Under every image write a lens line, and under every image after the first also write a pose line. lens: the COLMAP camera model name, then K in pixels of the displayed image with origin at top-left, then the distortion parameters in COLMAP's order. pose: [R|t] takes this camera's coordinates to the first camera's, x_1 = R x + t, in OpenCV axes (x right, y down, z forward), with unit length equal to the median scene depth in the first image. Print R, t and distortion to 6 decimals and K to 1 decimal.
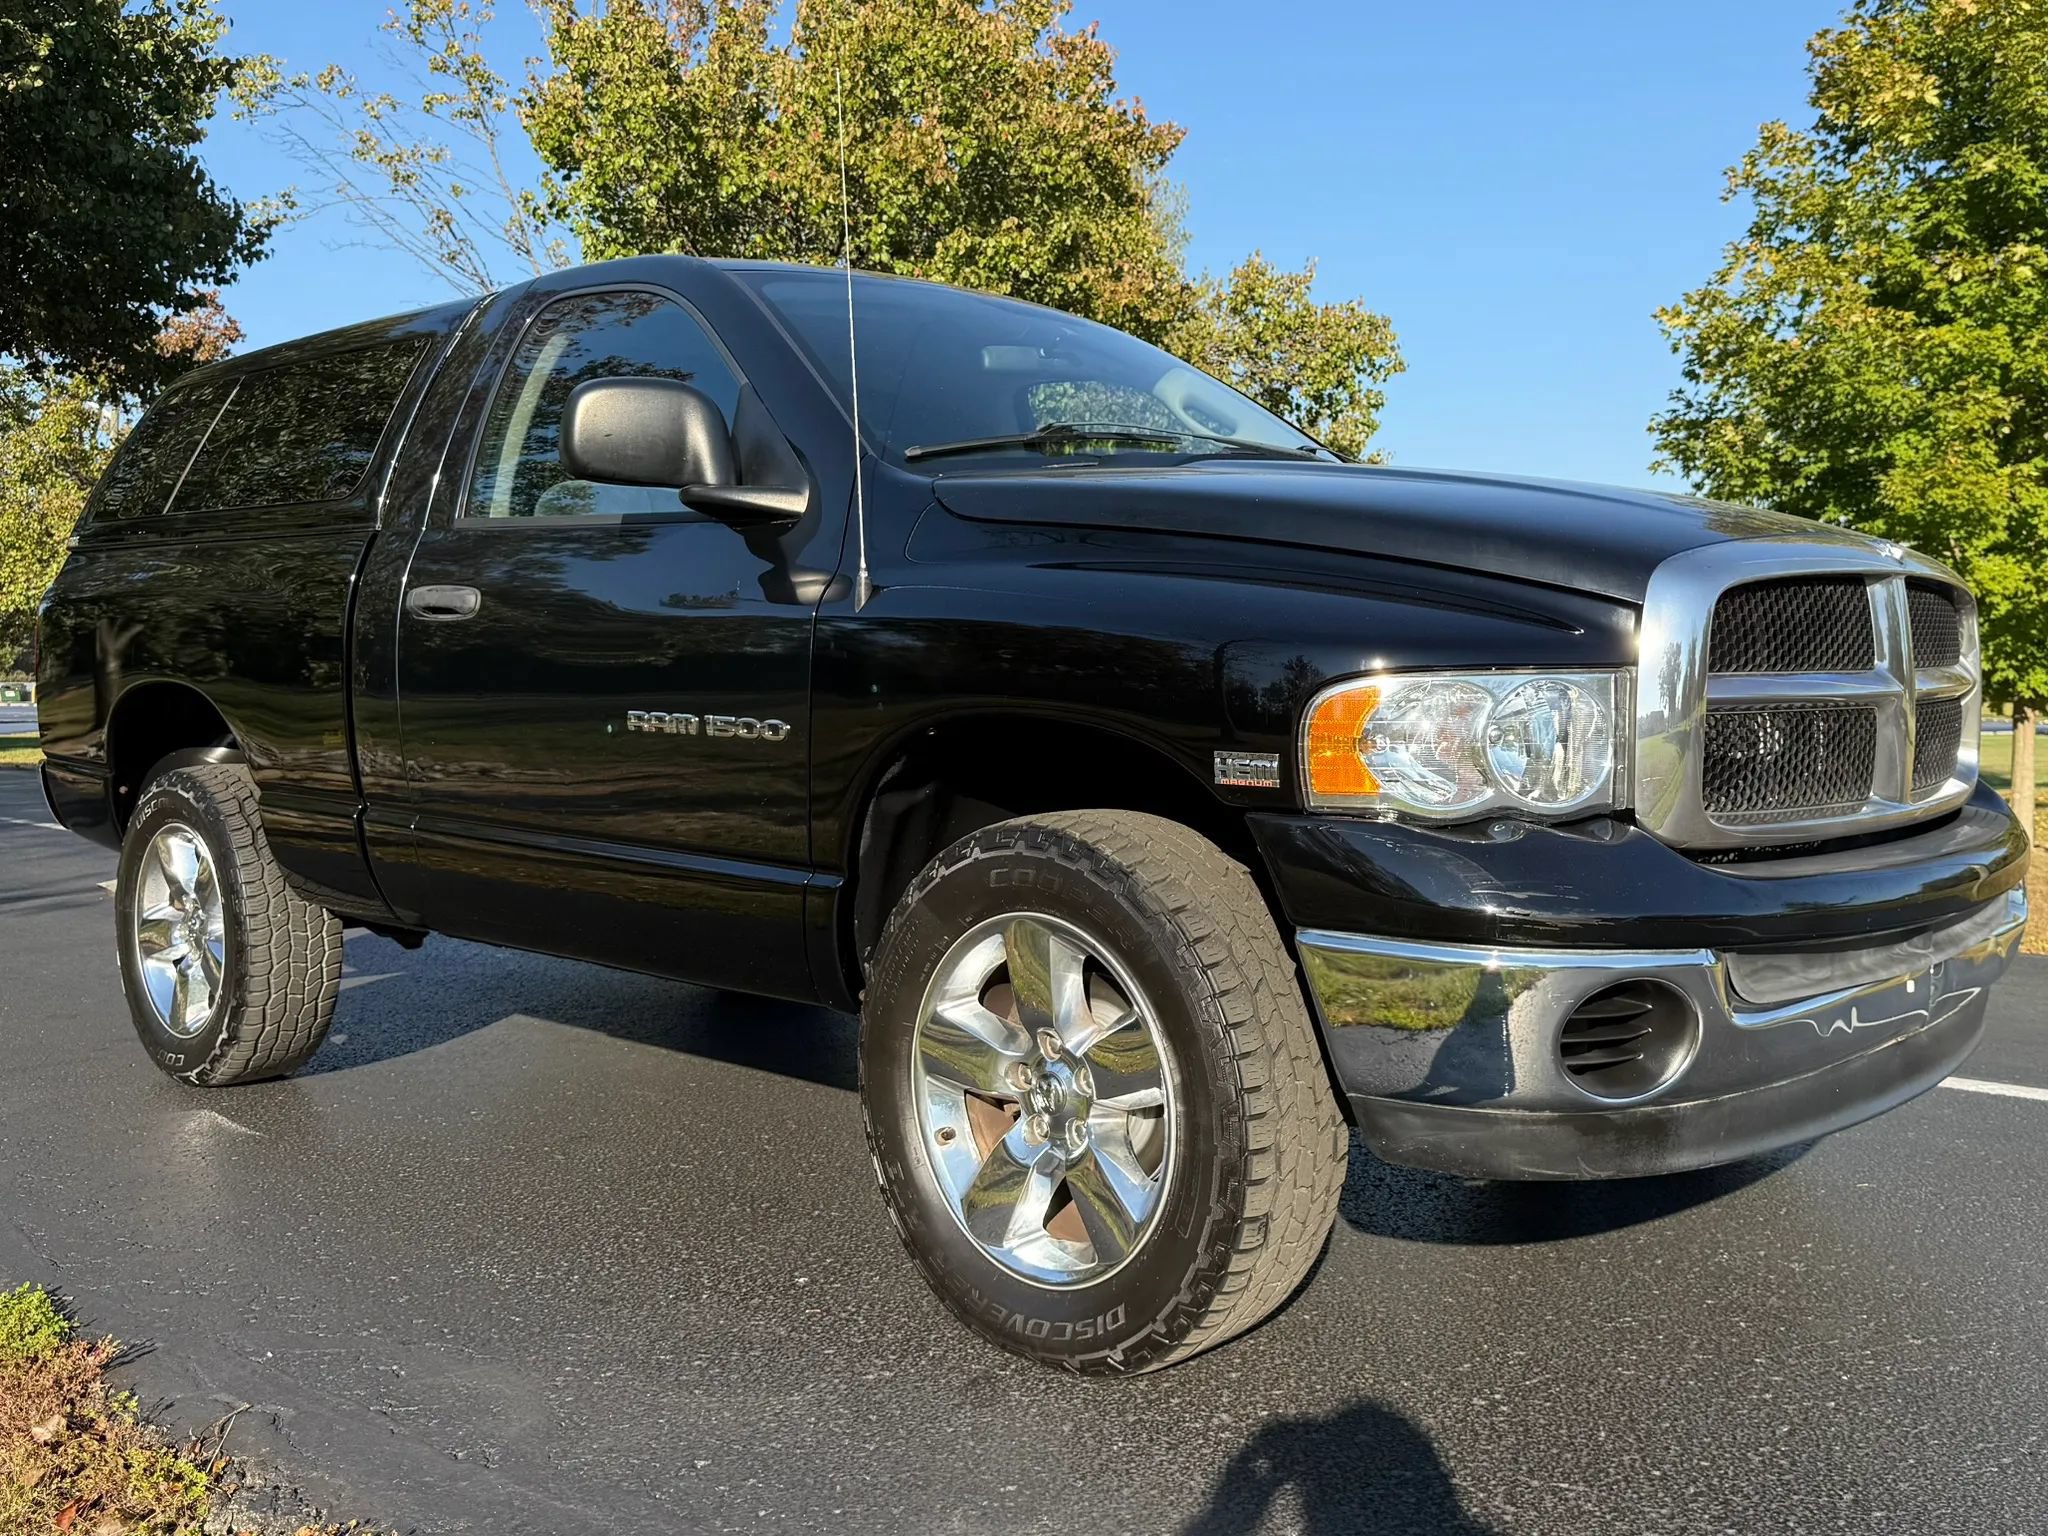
lens RADIAL K [[1940.6, 0, 1060.9], [0, 1940.6, 769.5], [0, 0, 1]] dist [0.123326, -0.226500]
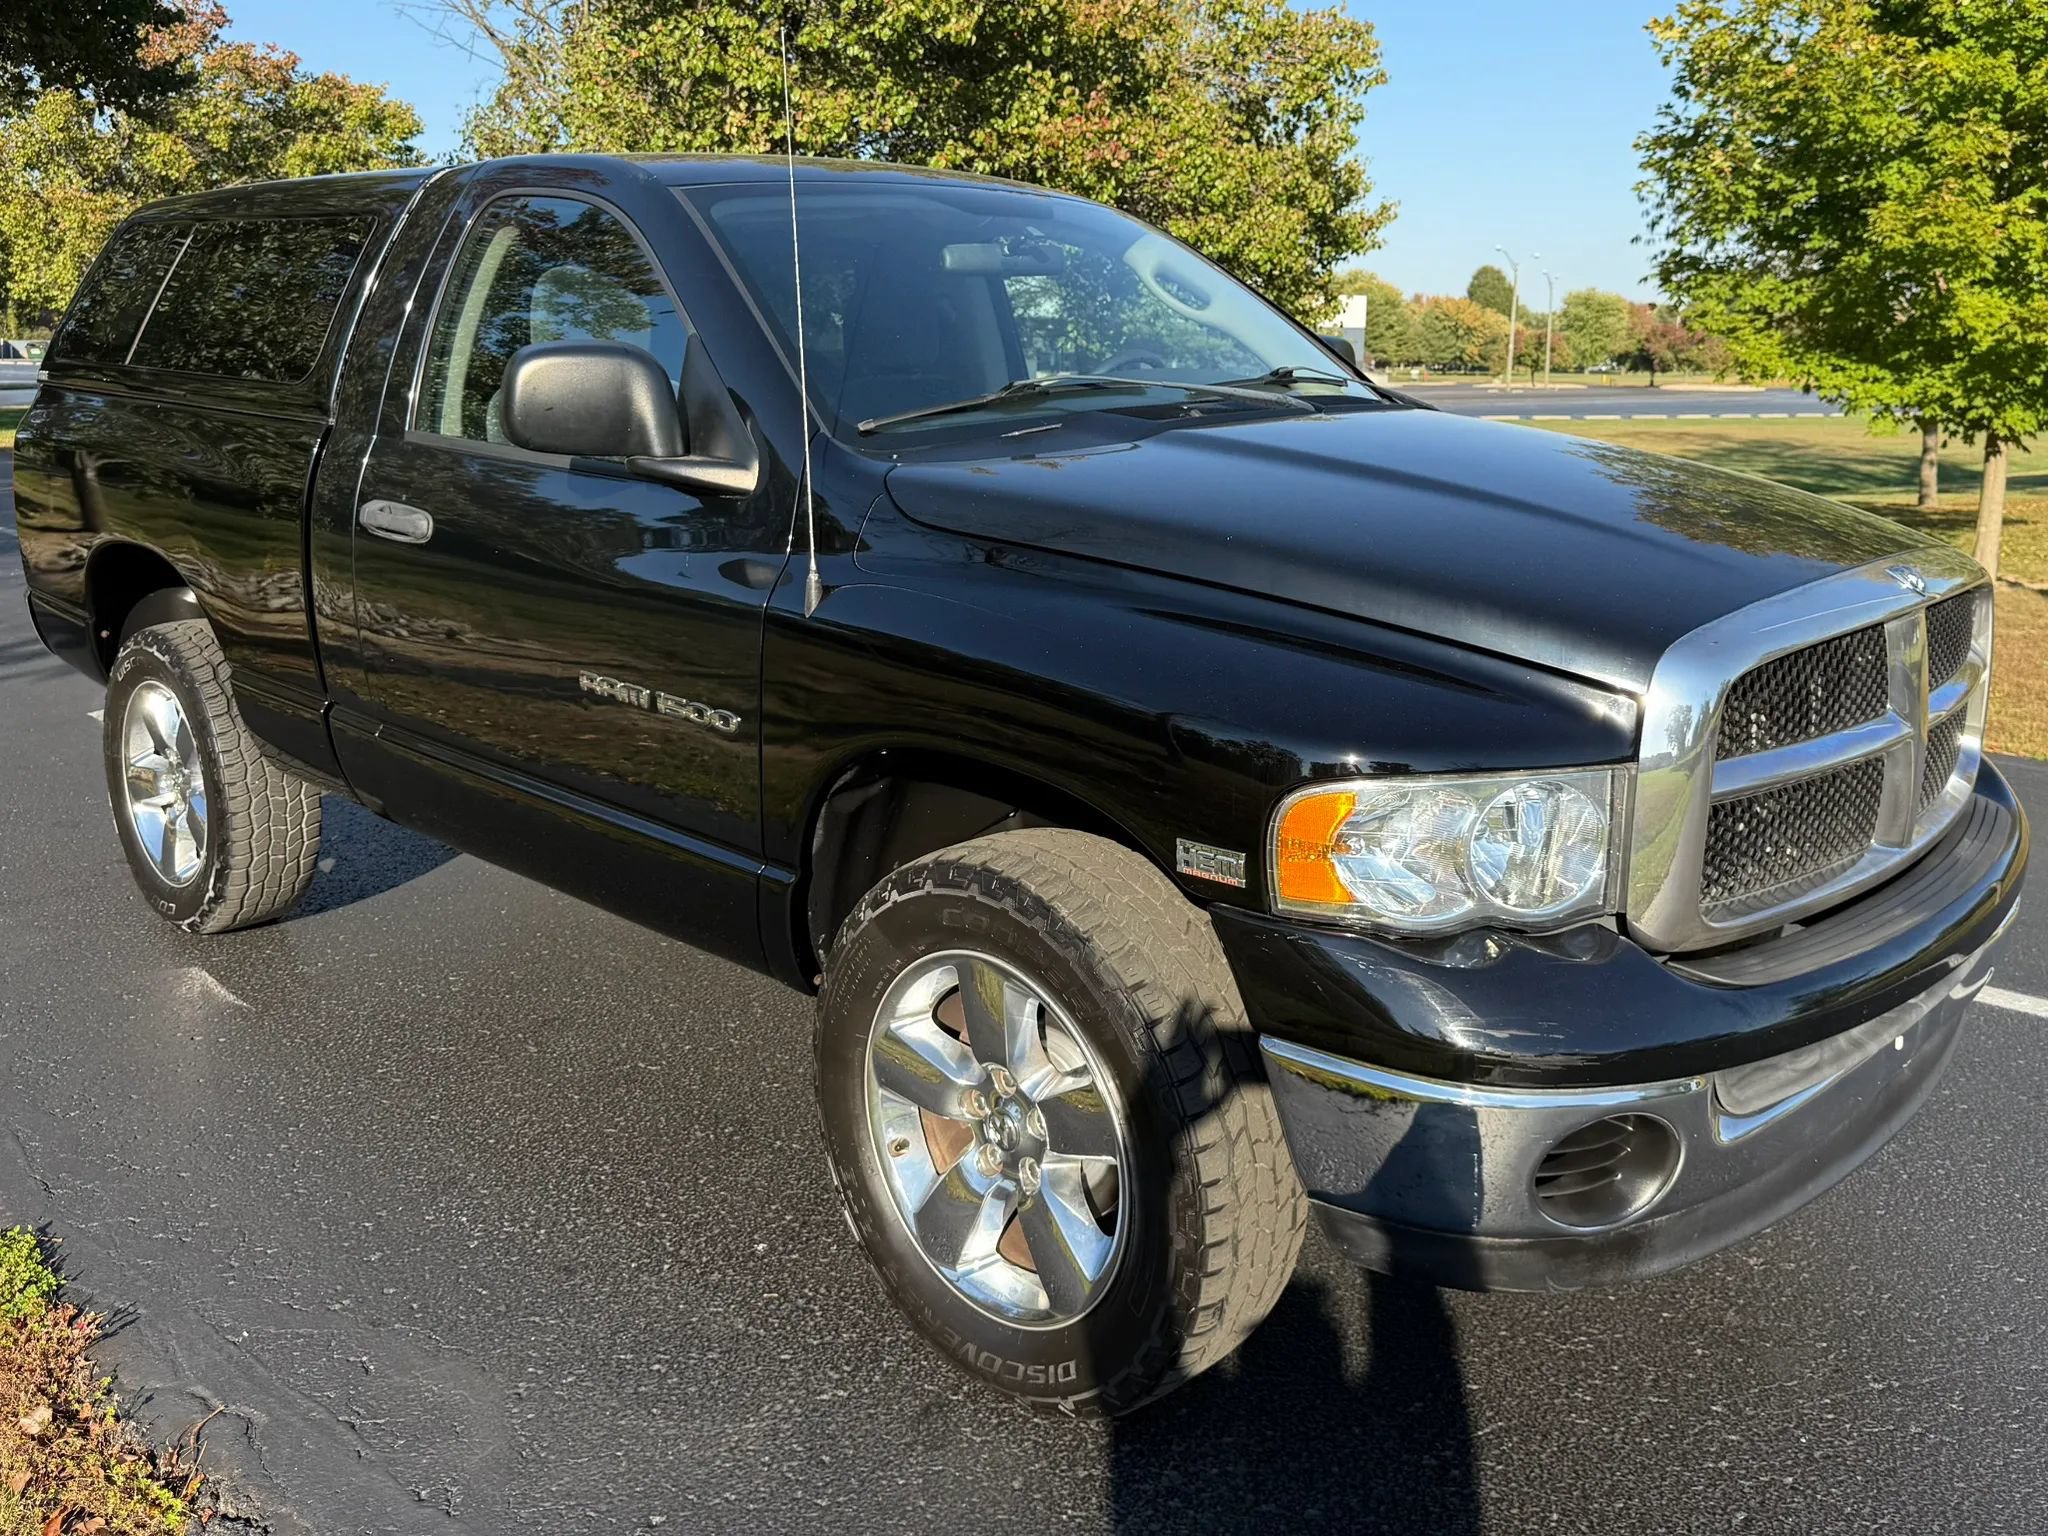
lens RADIAL K [[1885.7, 0, 957.3], [0, 1885.7, 771.8], [0, 0, 1]] dist [0.067259, -0.100069]
pose [[0.999264, 0.009479, -0.037180, 0.003175], [-0.003952, 0.989276, 0.146005, -0.104305], [0.038165, -0.145750, 0.988585, 0.054744]]
